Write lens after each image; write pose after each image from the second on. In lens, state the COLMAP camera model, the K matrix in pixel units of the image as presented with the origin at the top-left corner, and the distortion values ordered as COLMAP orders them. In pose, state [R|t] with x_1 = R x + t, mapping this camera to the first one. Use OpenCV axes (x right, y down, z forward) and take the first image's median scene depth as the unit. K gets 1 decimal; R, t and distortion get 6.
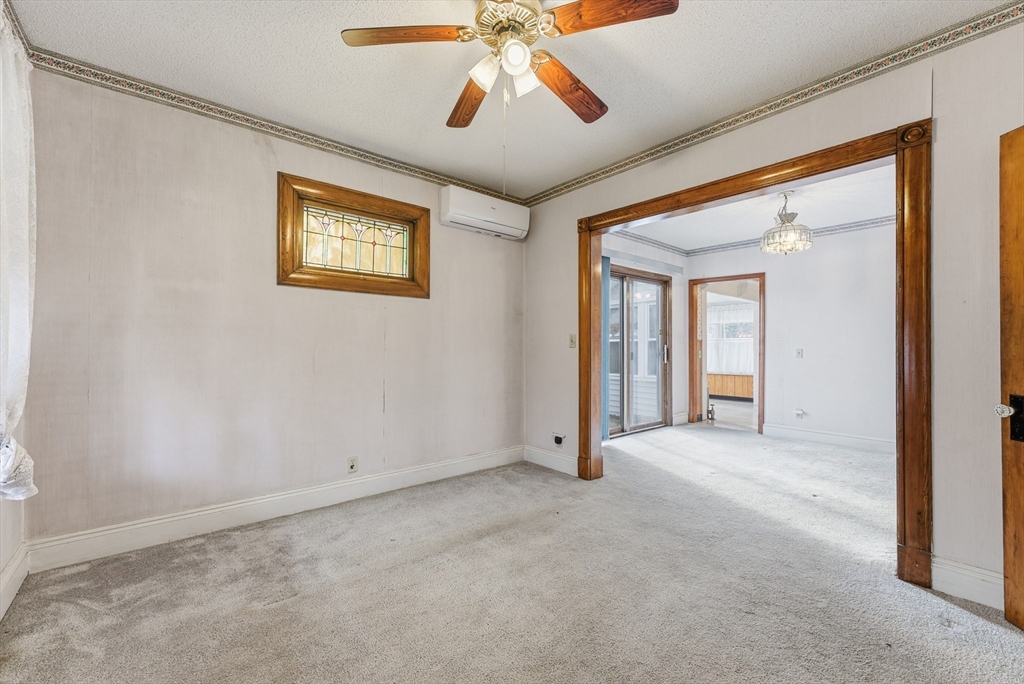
lens RADIAL K [[418.0, 0, 507.6], [0, 418.0, 344.8], [0, 0, 1]] dist [-0.001270, 0.000001]
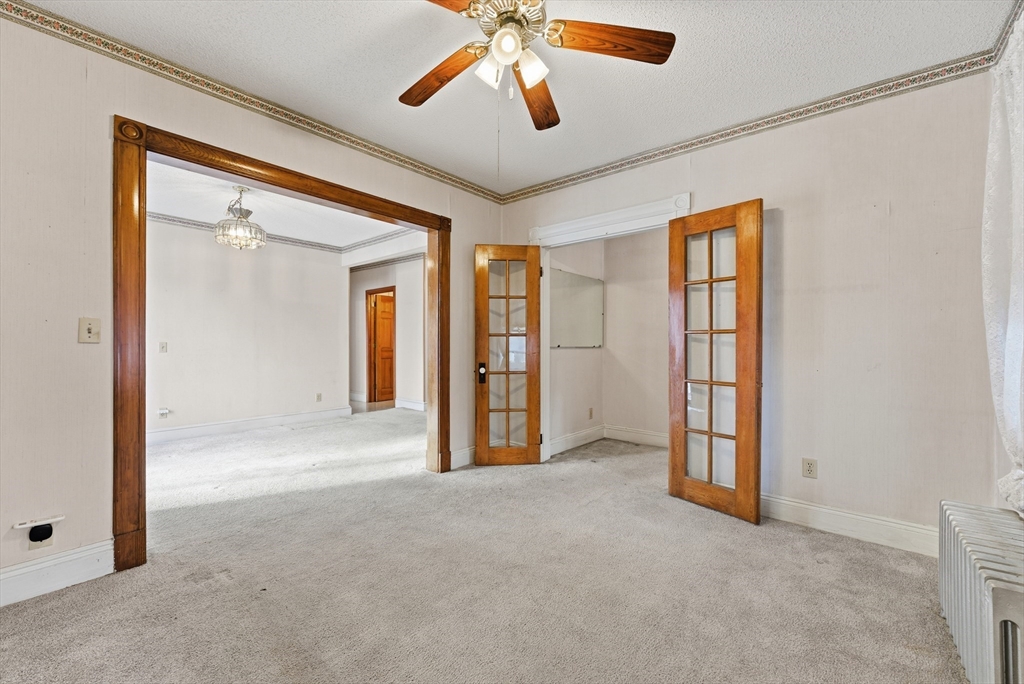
lens RADIAL K [[418.0, 0, 514.5], [0, 418.0, 340.3], [0, 0, 1]] dist [-0.001270, 0.000001]
pose [[-0.168361, -0.004120, 0.985717, -0.545645], [-0.007623, 0.999967, 0.002877, -0.003950], [-0.985696, -0.007029, -0.168387, 0.644415]]
